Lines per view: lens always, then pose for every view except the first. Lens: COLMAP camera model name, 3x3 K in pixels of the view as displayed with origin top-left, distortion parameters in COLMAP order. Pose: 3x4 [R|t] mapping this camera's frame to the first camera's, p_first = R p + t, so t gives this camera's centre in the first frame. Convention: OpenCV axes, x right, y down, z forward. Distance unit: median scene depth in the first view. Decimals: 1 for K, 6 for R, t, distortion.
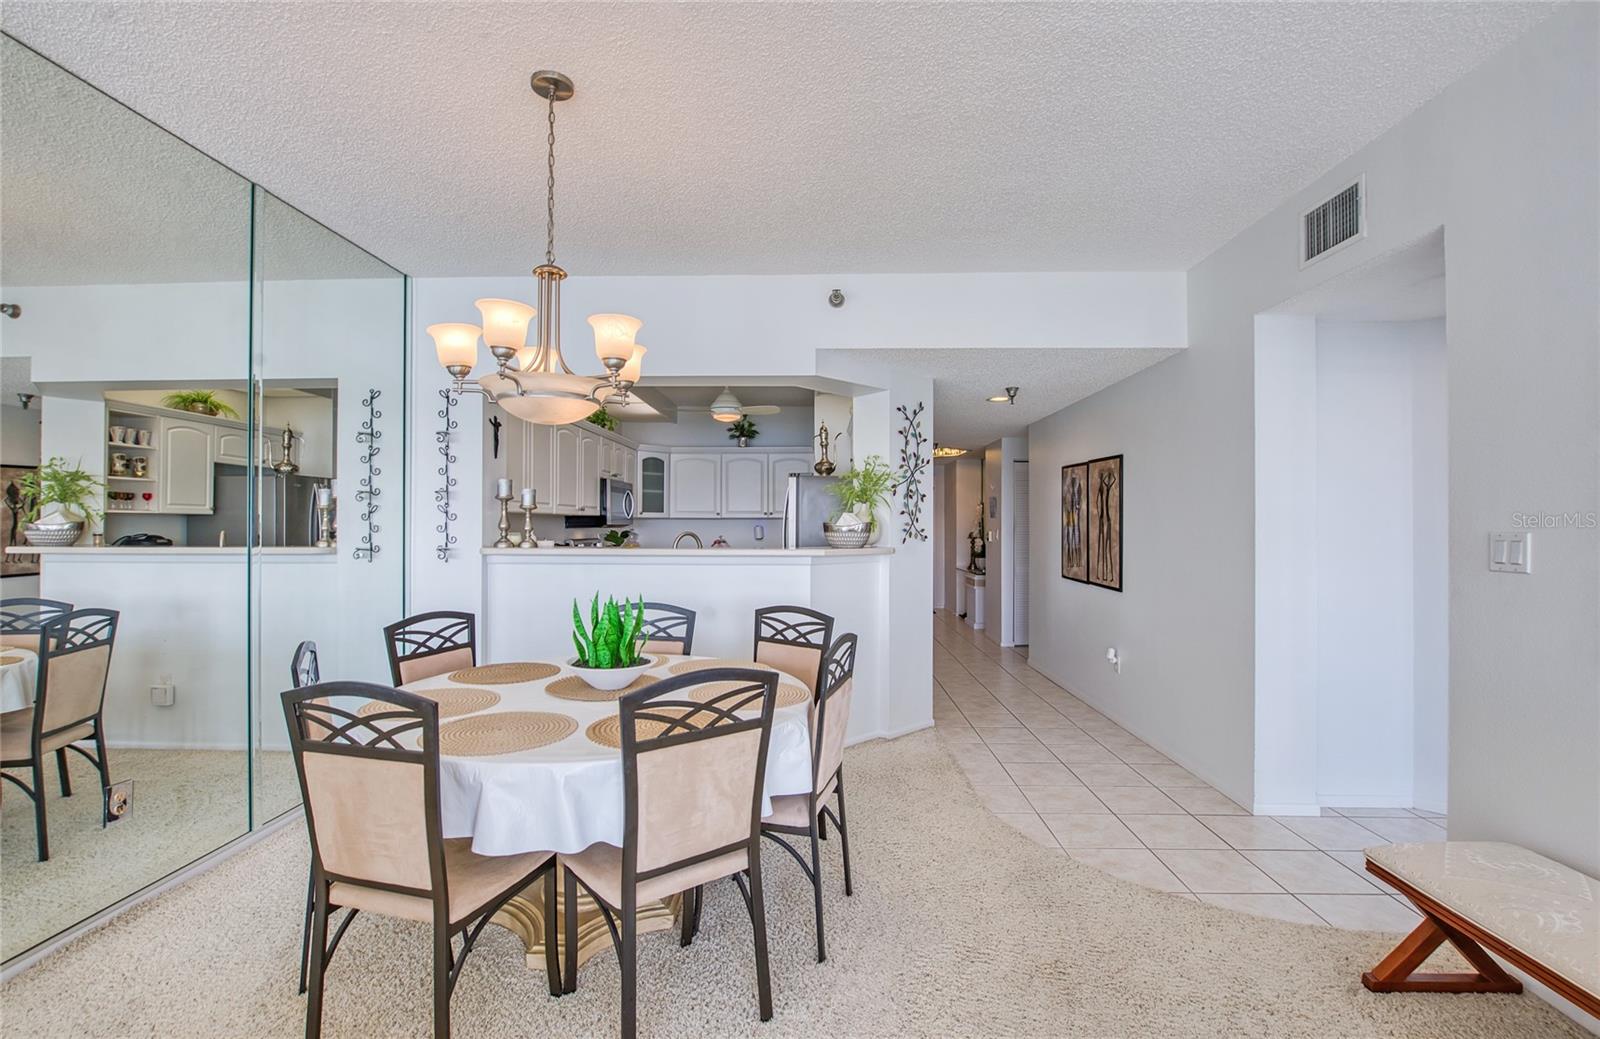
lens RADIAL K [[698.4, 0, 795.9], [0, 698.4, 521.7], [0, 0, 1]] dist [-0.012445, -0.001967]
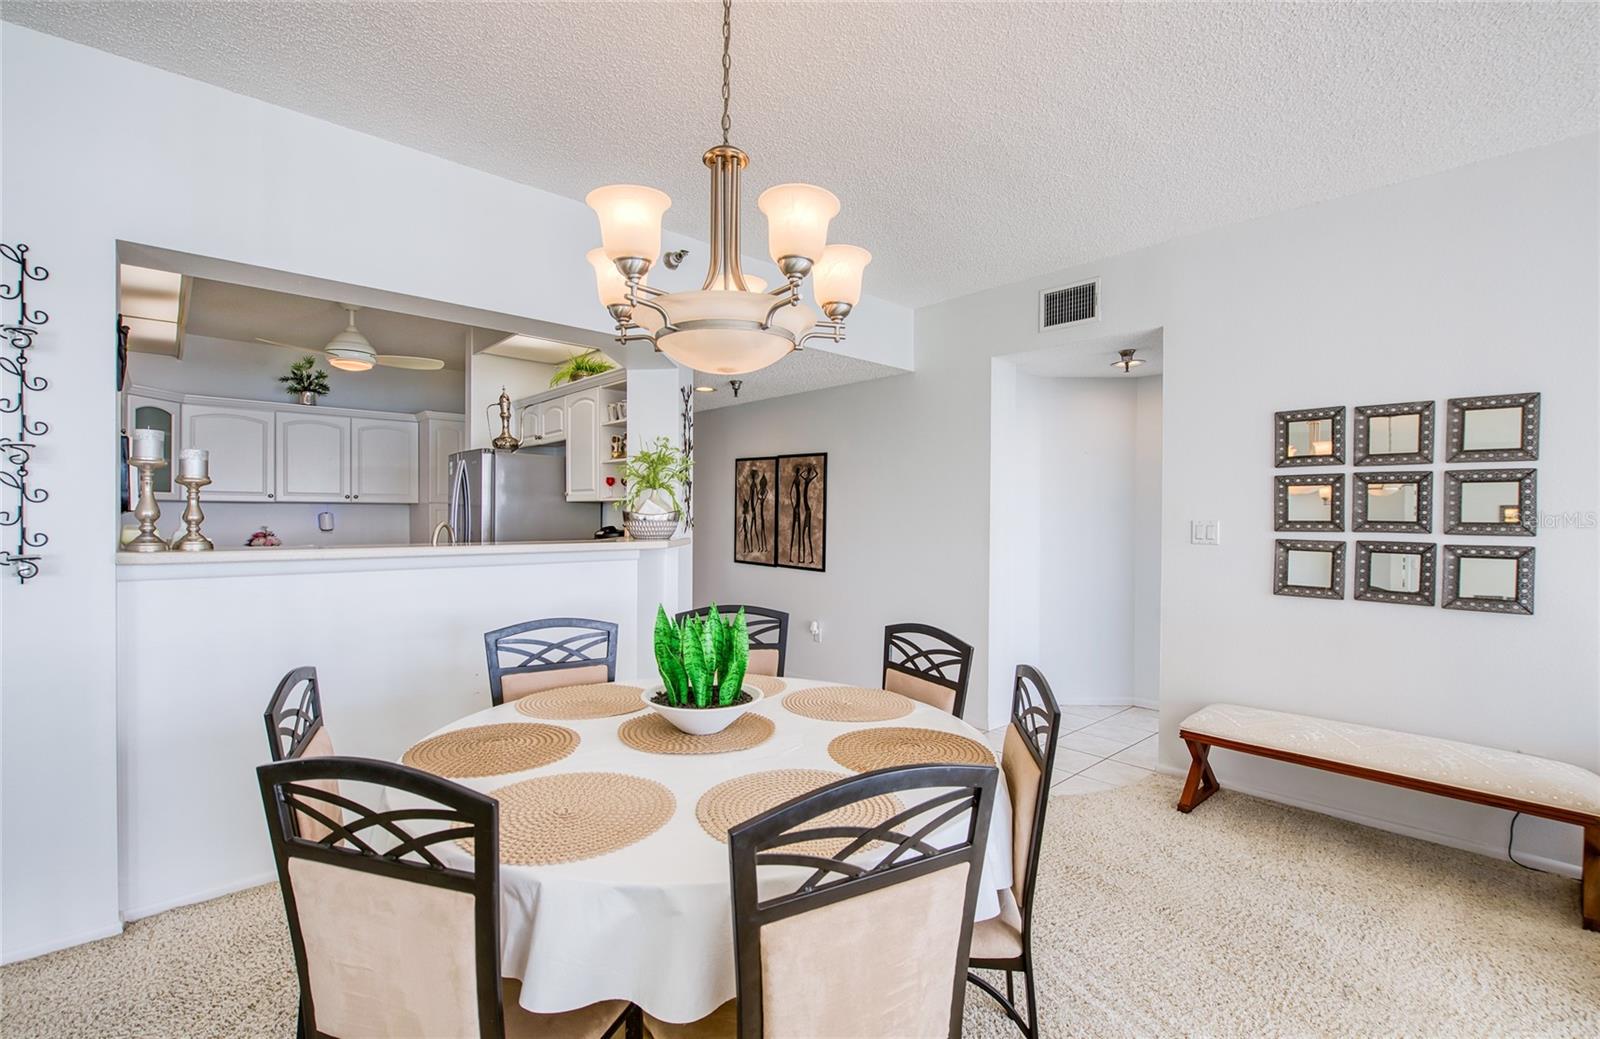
lens RADIAL K [[698.4, 0, 792.1], [0, 698.4, 519.4], [0, 0, 1]] dist [-0.012445, -0.001967]
pose [[0.717166, -0.002970, 0.696896, -0.360564], [-0.007960, 0.999891, 0.012453, -0.000082], [-0.696857, -0.014478, 0.717064, 0.197419]]
